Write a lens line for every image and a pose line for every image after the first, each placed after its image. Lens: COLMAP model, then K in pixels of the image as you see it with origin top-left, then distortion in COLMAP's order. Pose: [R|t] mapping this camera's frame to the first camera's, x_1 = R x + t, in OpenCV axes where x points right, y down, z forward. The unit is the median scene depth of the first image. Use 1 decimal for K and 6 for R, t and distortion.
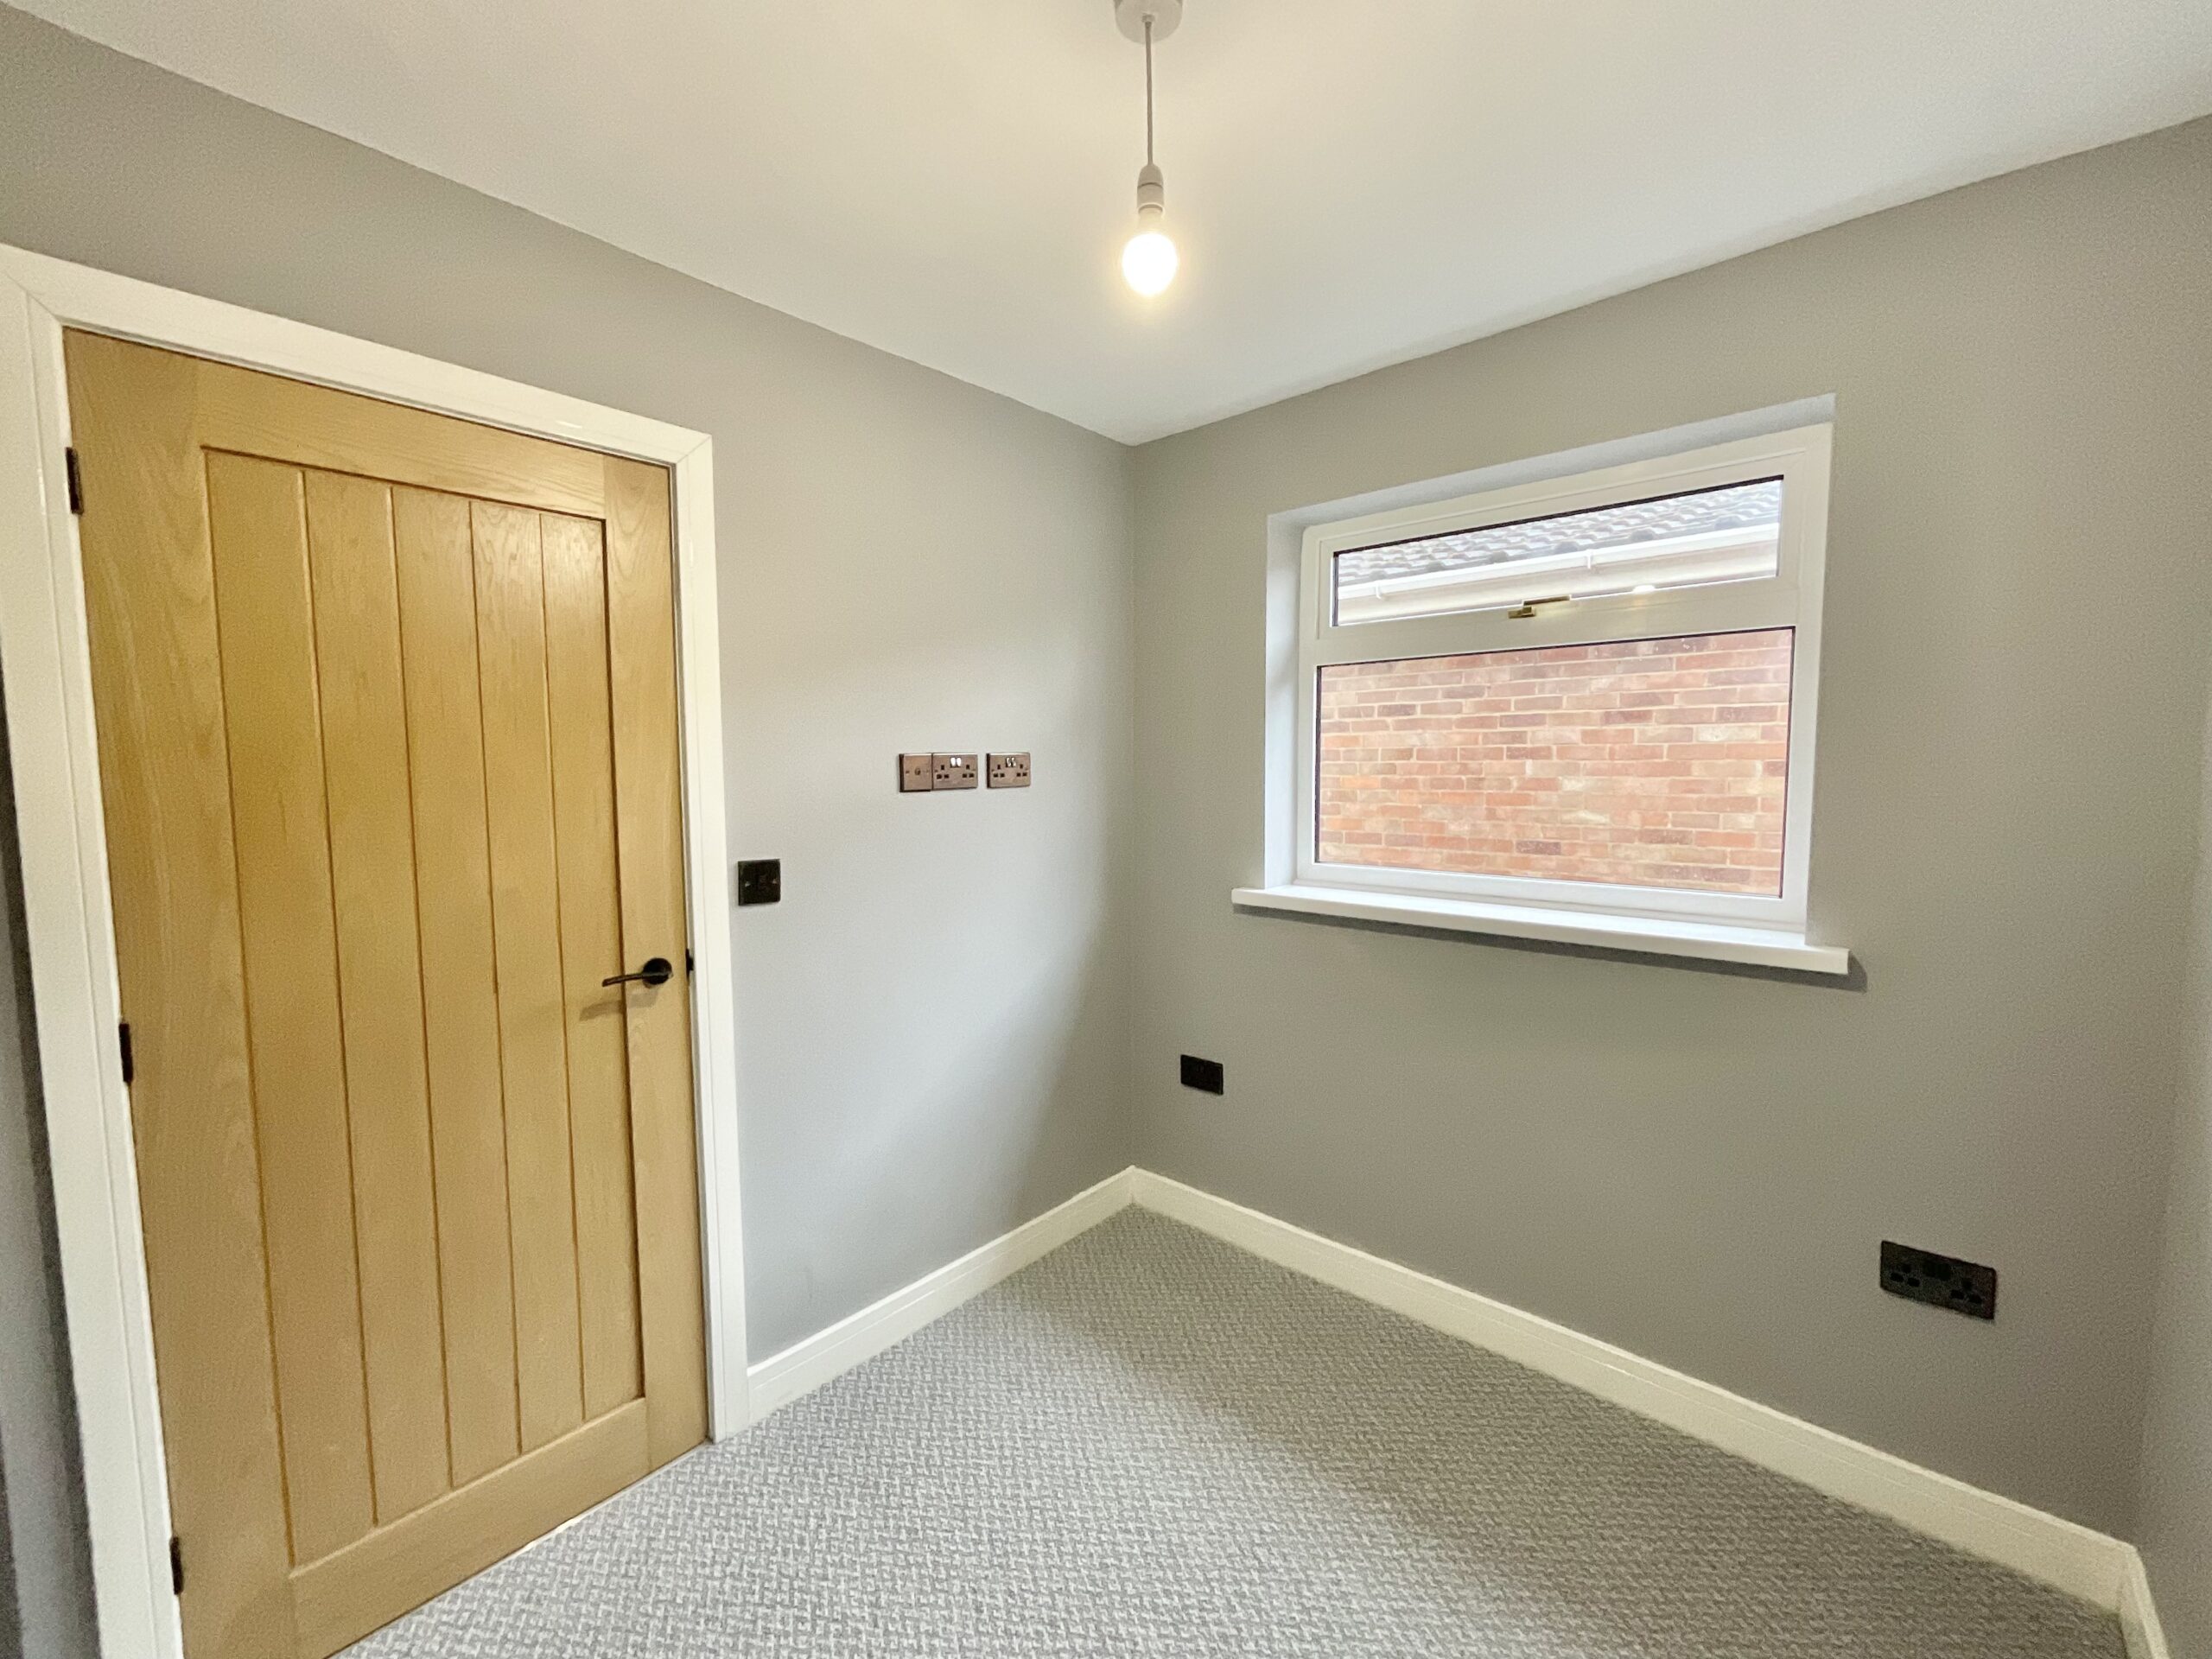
lens RADIAL K [[891.9, 0, 1107.4], [0, 891.9, 831.2], [0, 0, 1]] dist [0.000399, -0.000517]
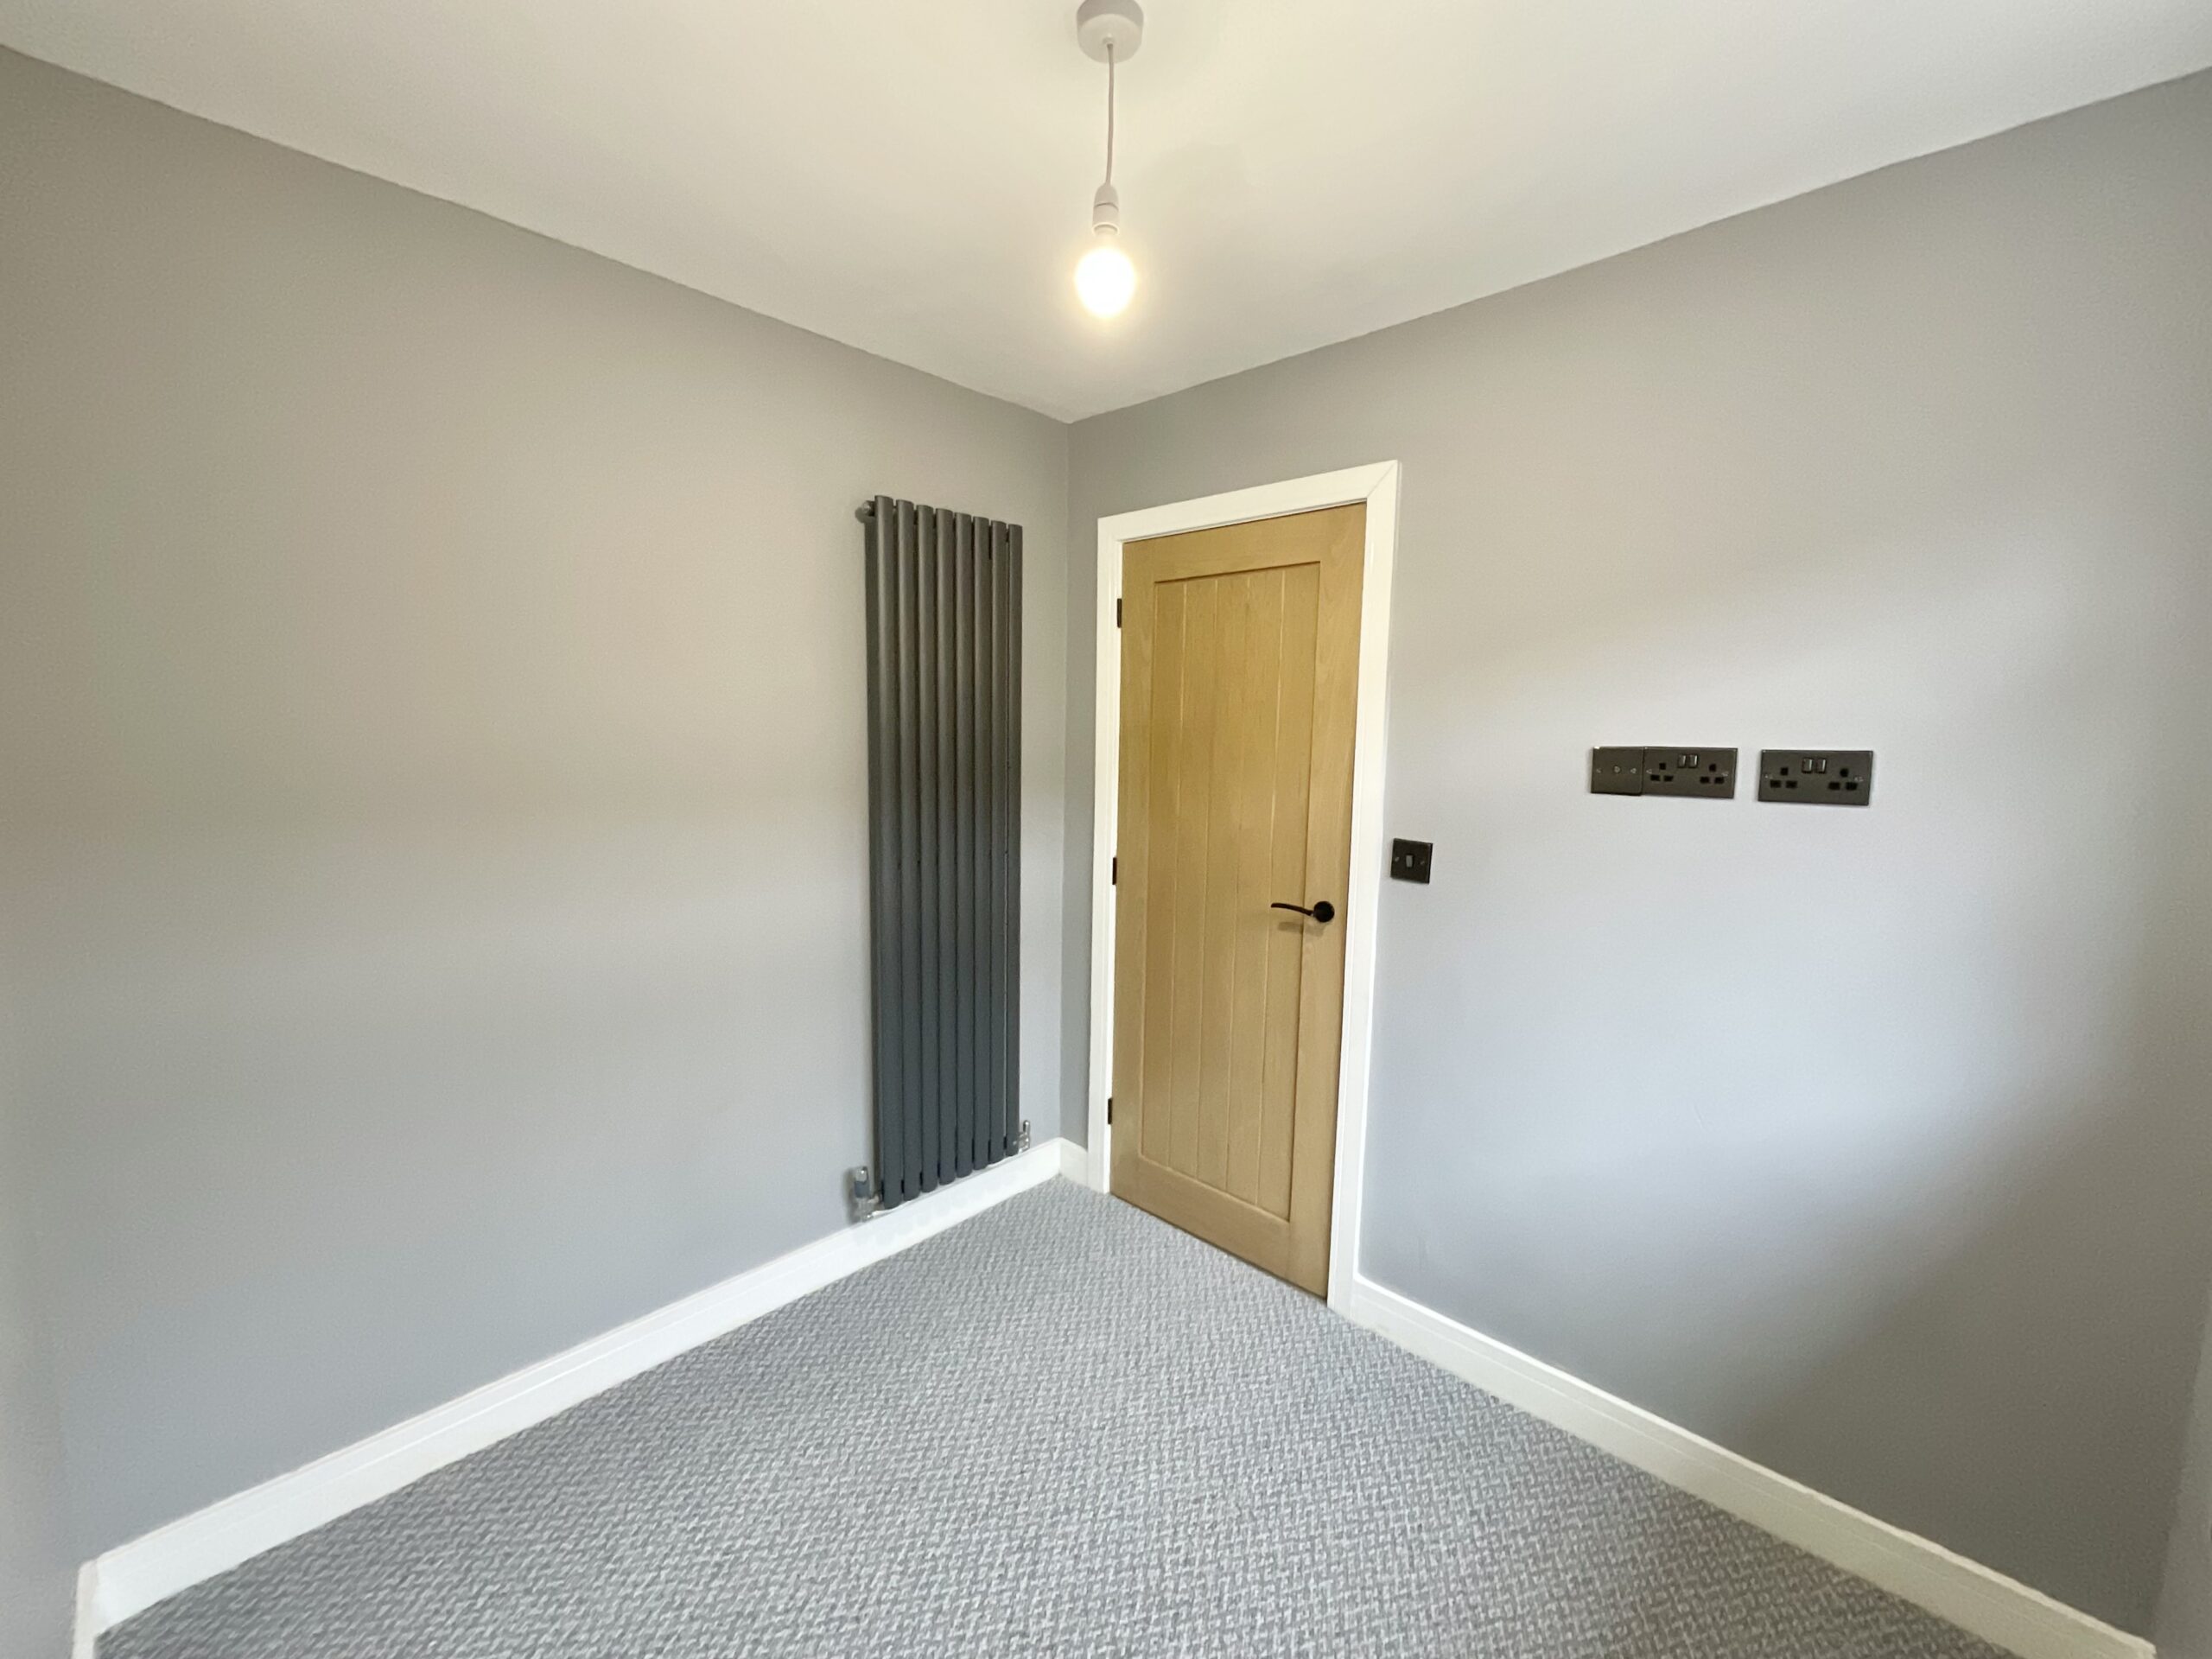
lens RADIAL K [[891.9, 0, 1111.6], [0, 891.9, 835.7], [0, 0, 1]] dist [0.000399, -0.000517]
pose [[-0.030075, 0.123640, -0.991871, 0.754031], [-0.097230, 0.987252, 0.126013, -0.080964], [0.994807, 0.100229, -0.017670, 0.710951]]
